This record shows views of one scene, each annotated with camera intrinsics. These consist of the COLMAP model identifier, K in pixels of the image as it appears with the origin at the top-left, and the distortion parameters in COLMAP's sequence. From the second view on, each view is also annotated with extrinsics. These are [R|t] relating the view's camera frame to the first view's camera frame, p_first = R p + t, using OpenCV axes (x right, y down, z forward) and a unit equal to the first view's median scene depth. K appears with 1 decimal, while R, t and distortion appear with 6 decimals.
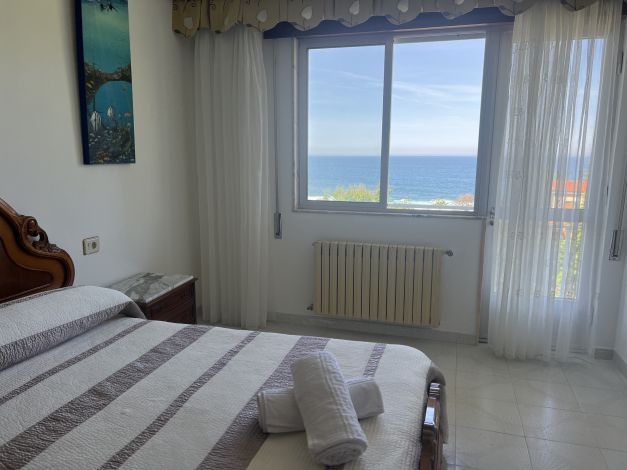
lens RADIAL K [[471.6, 0, 315.8], [0, 471.6, 239.7], [0, 0, 1]] dist [0.041087, -0.033116]
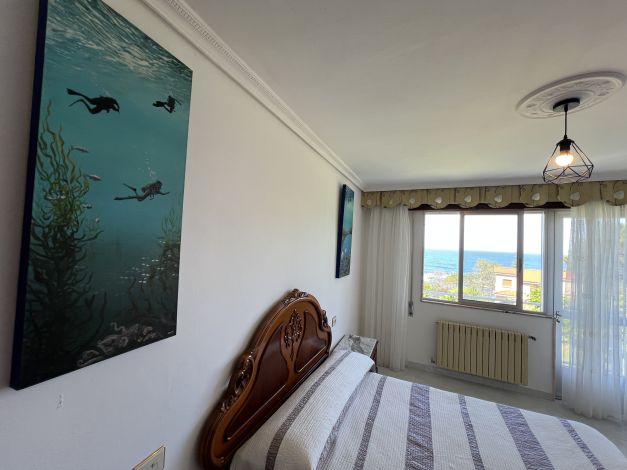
lens RADIAL K [[251.2, 0, 314.4], [0, 251.2, 238.1], [0, 0, 1]] dist [-0.000381, 0.000076]
pose [[0.988726, 0.036763, -0.145151, -0.361721], [-0.065291, 0.978231, -0.196982, -0.093316], [0.134750, 0.204239, 0.969603, -0.021668]]
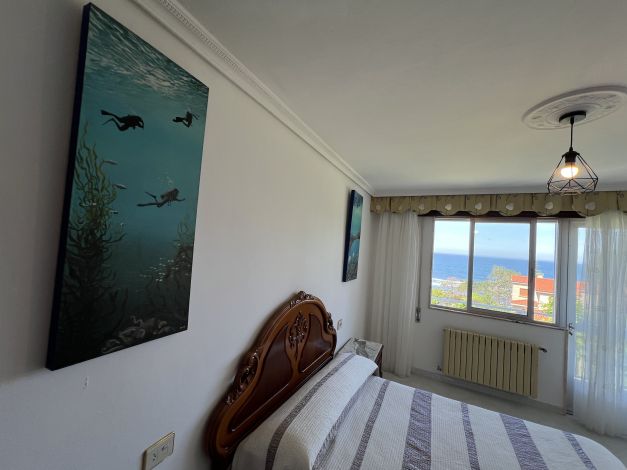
lens RADIAL K [[251.2, 0, 313.9], [0, 251.2, 238.5], [0, 0, 1]] dist [-0.000381, 0.000076]
pose [[0.979785, 0.059677, -0.190944, -0.348217], [-0.098613, 0.974526, -0.201431, -0.094566], [0.174059, 0.216188, 0.960711, -0.039609]]
